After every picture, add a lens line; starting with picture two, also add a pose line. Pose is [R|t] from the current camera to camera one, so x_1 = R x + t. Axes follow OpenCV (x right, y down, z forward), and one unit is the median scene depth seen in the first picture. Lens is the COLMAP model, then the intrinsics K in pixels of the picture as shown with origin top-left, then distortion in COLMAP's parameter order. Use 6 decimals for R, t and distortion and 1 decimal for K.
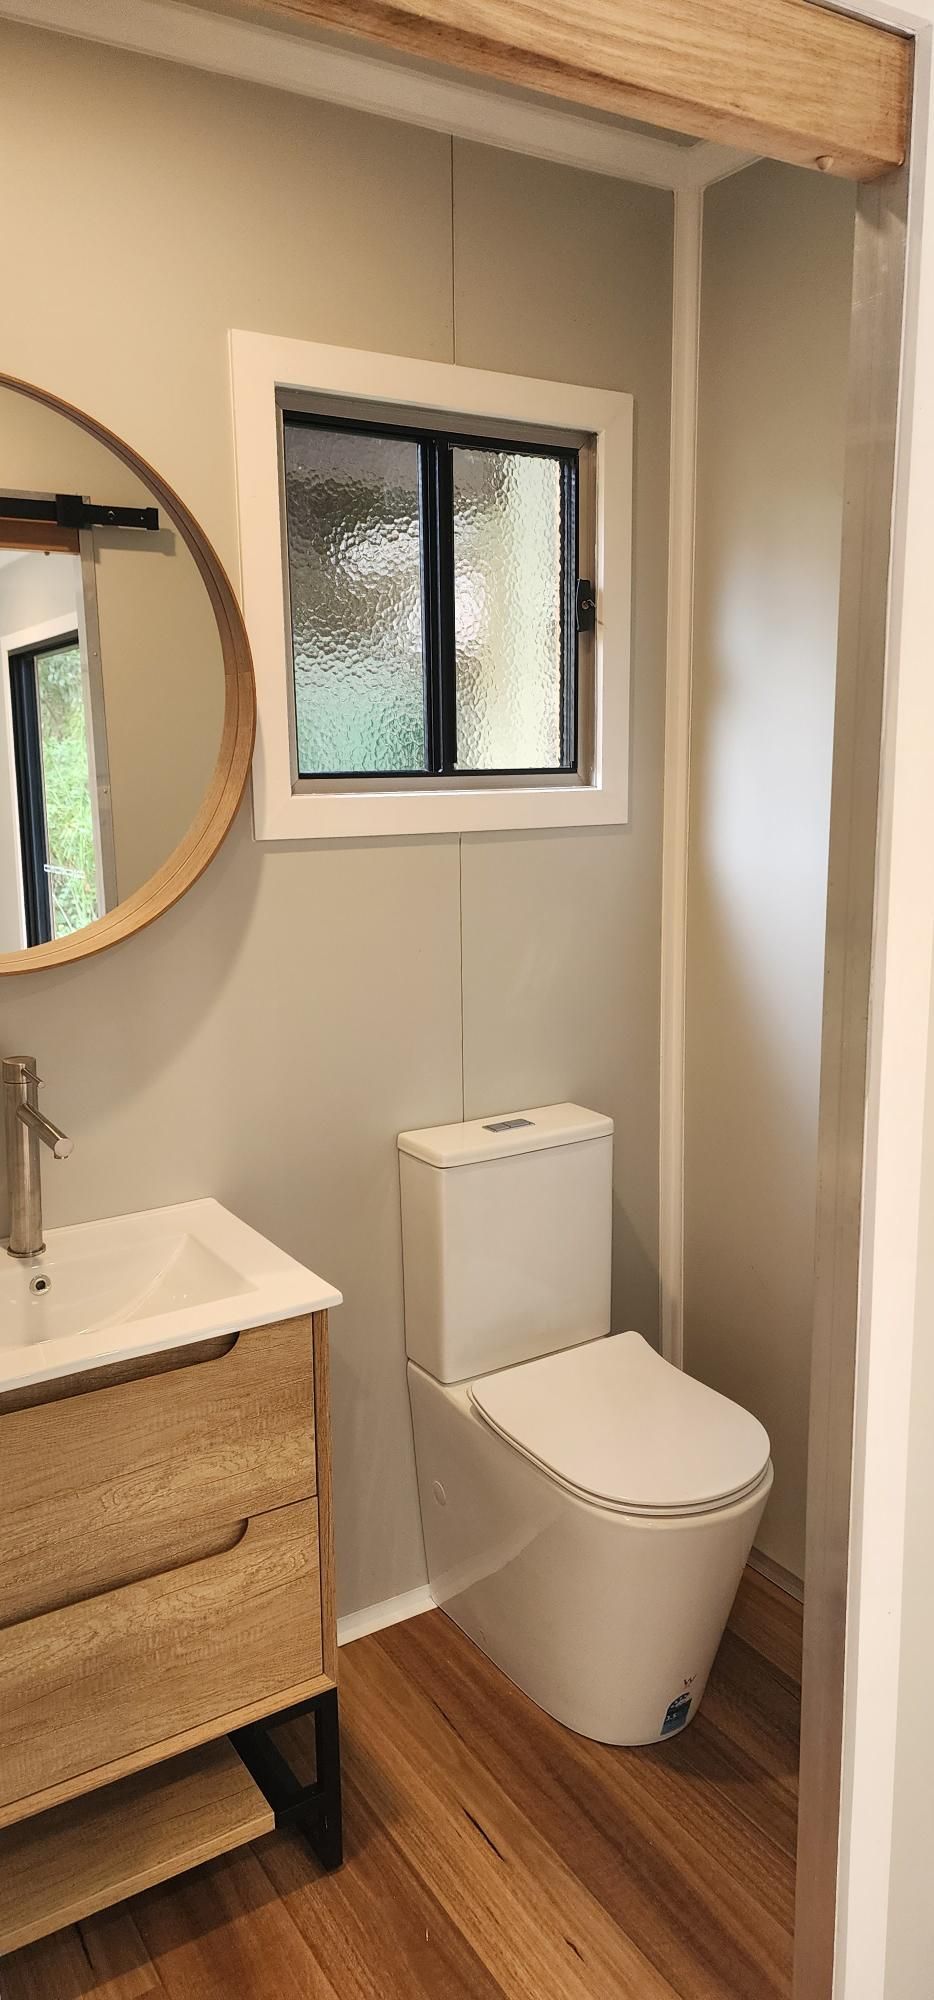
lens RADIAL K [[1342.7, 0, 475.5], [0, 1342.7, 1008.3], [0, 0, 1]] dist [0.029238, -0.008633]
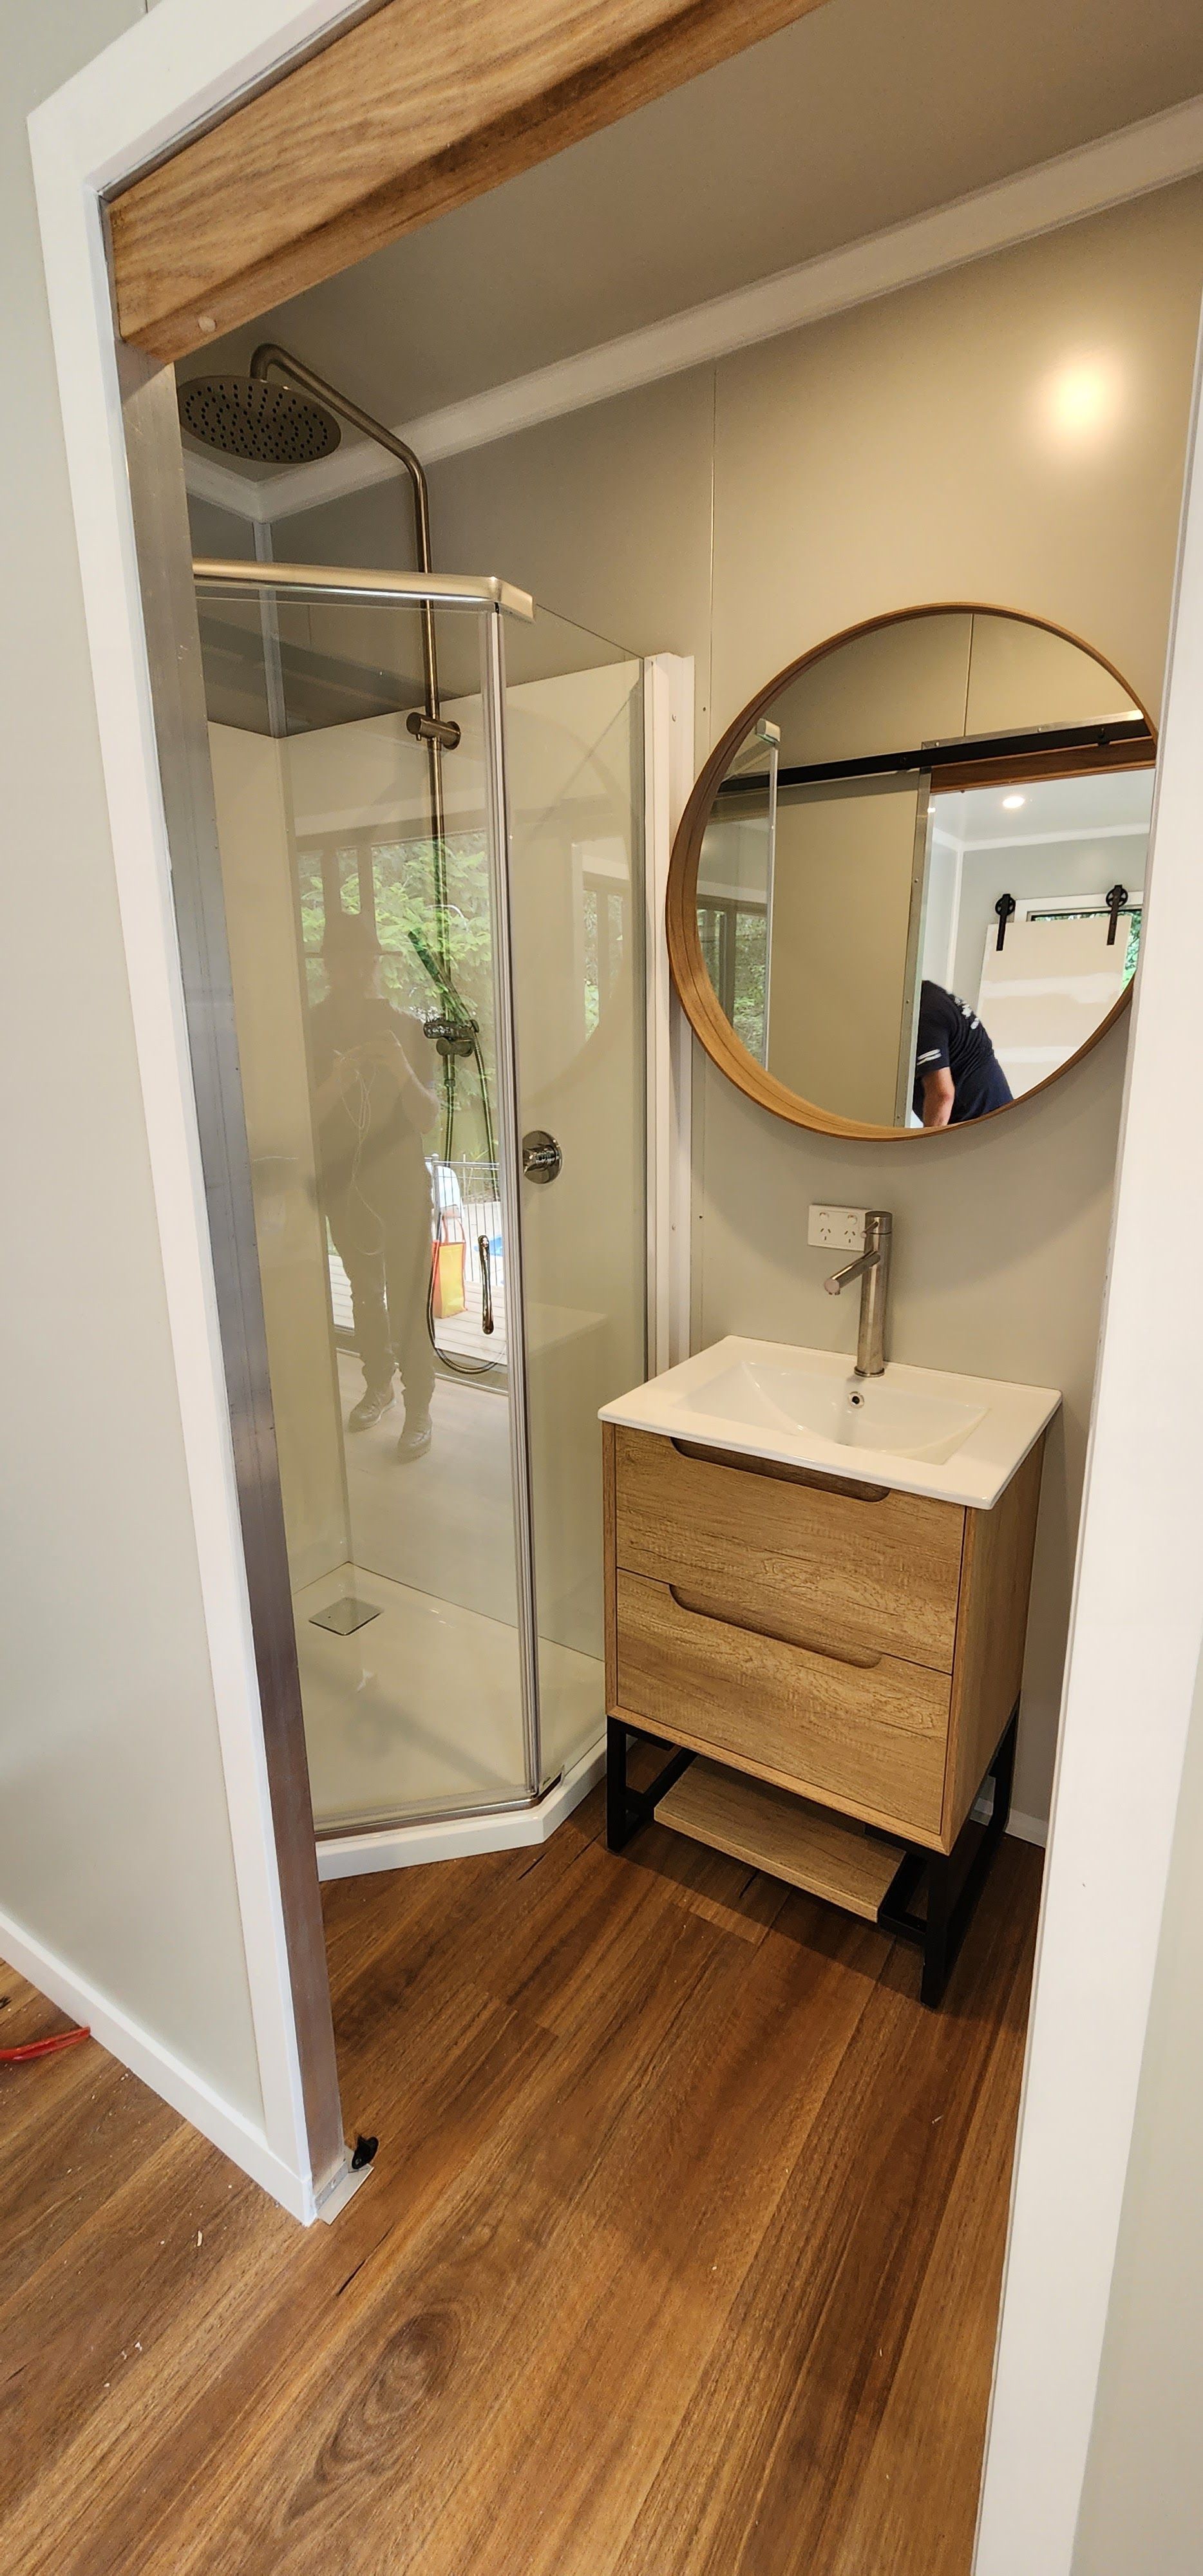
lens RADIAL K [[1063.1, 0, 616.1], [0, 1063.1, 1283.7], [0, 0, 1]] dist [0.004368, -0.000141]
pose [[0.429534, 0.240517, -0.870432, 0.425636], [-0.170190, 0.968168, 0.183539, -0.039587], [0.886869, 0.069303, 0.456795, 0.383989]]
